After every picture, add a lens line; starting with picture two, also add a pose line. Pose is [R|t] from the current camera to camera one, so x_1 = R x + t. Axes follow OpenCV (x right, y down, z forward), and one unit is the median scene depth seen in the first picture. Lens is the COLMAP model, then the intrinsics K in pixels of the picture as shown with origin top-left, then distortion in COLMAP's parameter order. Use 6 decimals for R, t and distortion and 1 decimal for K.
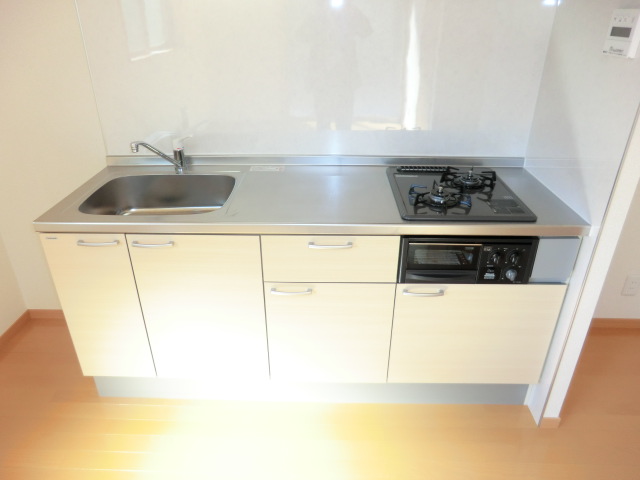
lens RADIAL K [[462.4, 0, 320.0], [0, 462.4, 240.0], [0, 0, 1]] dist [-0.102878, 0.118668]
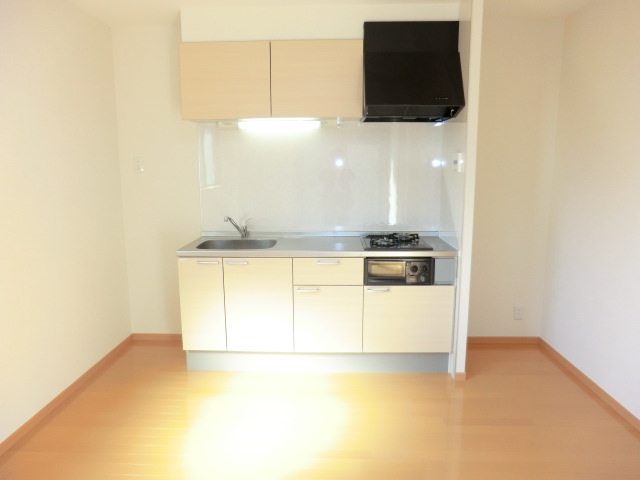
lens RADIAL K [[462.4, 0, 320.0], [0, 462.4, 240.0], [0, 0, 1]] dist [-0.102878, 0.118668]
pose [[0.999980, -0.000891, -0.006190, -0.000205], [-0.001088, 0.949927, -0.312470, 0.508618], [0.006158, 0.312471, 0.949907, -0.855475]]
